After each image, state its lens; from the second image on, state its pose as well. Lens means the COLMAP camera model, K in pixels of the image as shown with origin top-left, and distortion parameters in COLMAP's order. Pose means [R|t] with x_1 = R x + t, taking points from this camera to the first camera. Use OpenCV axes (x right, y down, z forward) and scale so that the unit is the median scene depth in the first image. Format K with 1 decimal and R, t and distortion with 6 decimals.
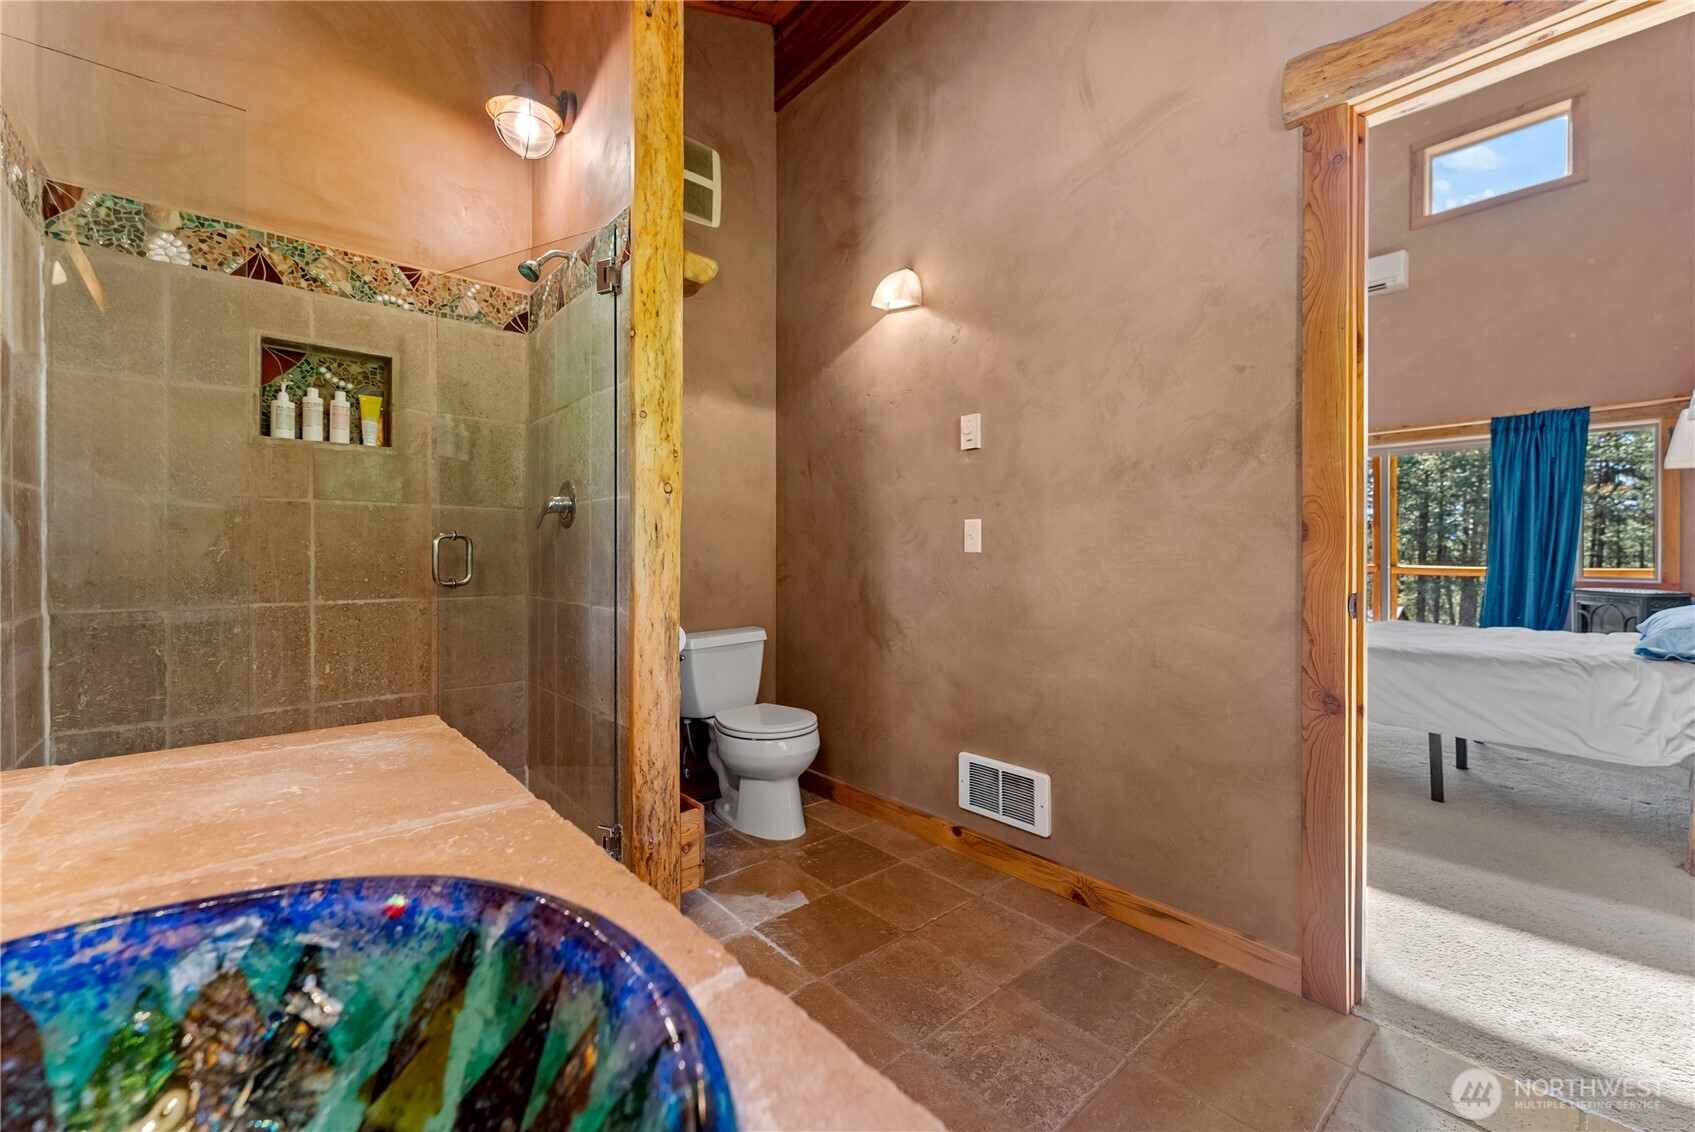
lens RADIAL K [[684.3, 0, 840.3], [0, 684.3, 555.8], [0, 0, 1]] dist [-0.000324, -0.000250]
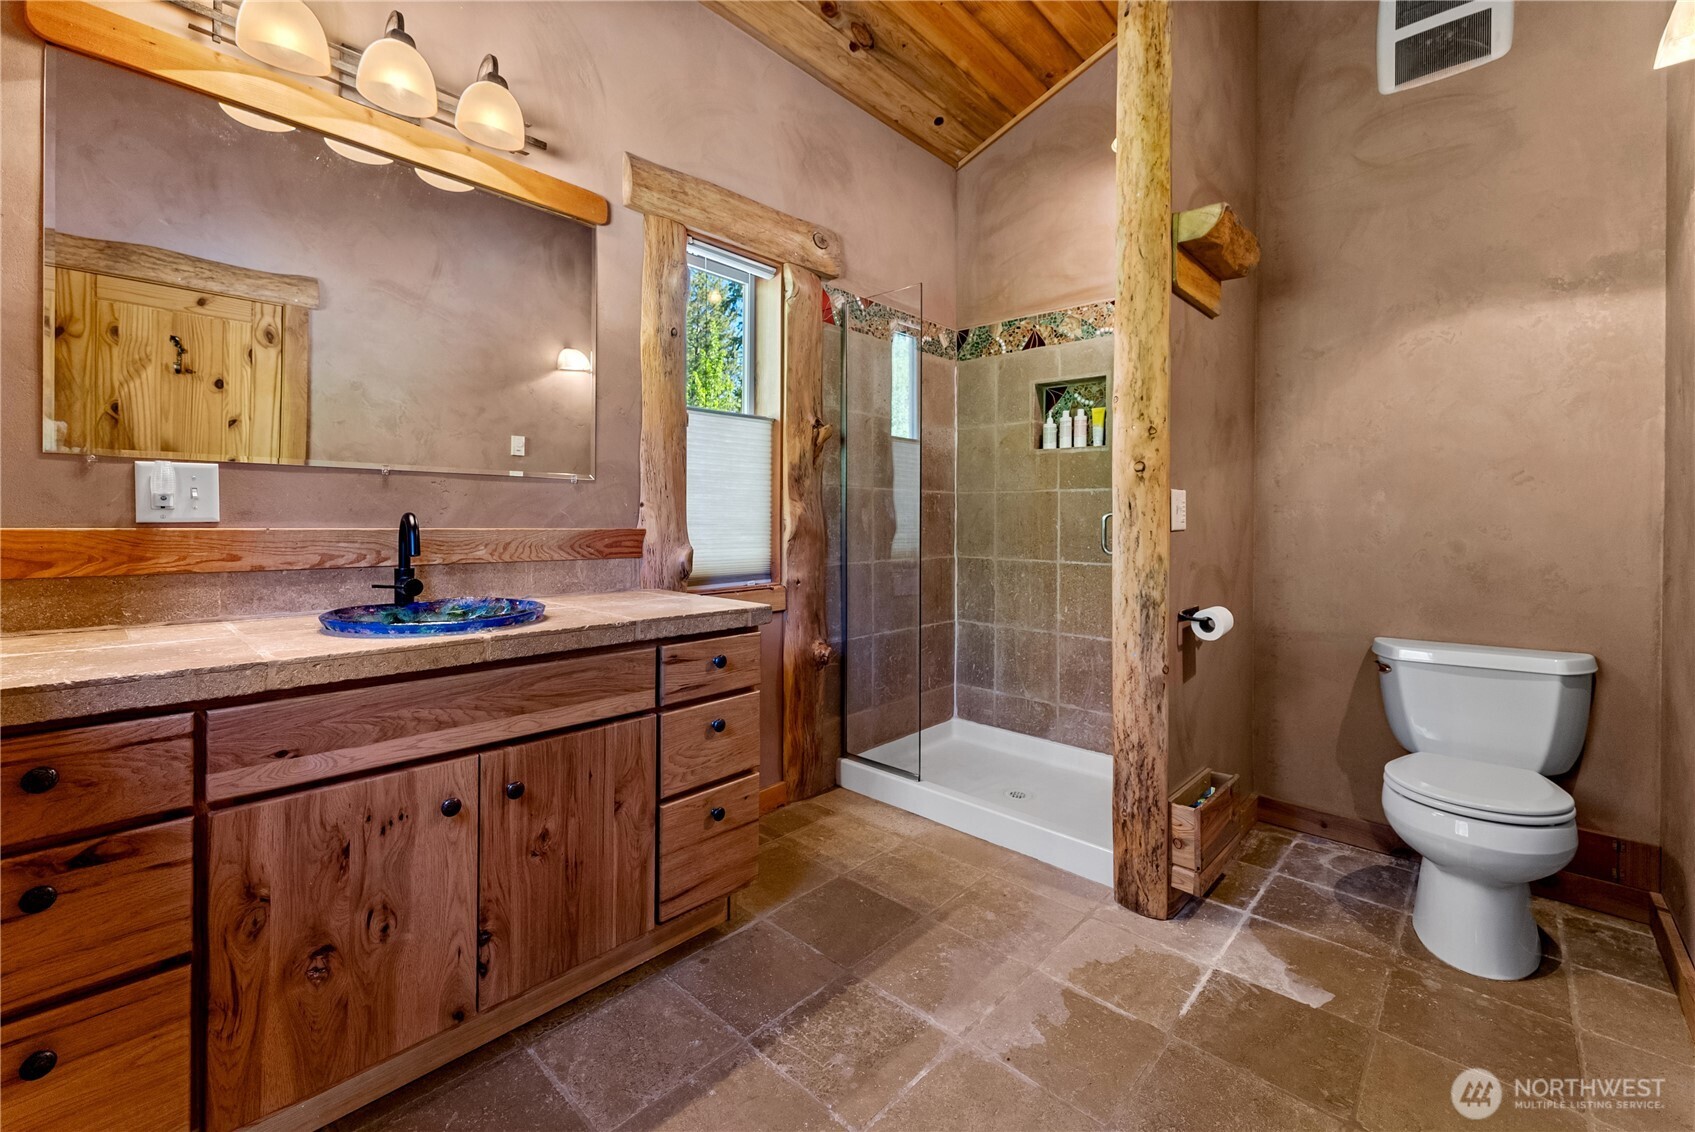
lens RADIAL K [[684.3, 0, 841.9], [0, 684.3, 525.5], [0, 0, 1]] dist [-0.000324, -0.000250]
pose [[0.116034, 0.010214, -0.993193, 0.612161], [-0.015041, 0.999851, 0.008525, -0.012382], [0.993131, 0.013949, 0.116170, 0.392147]]
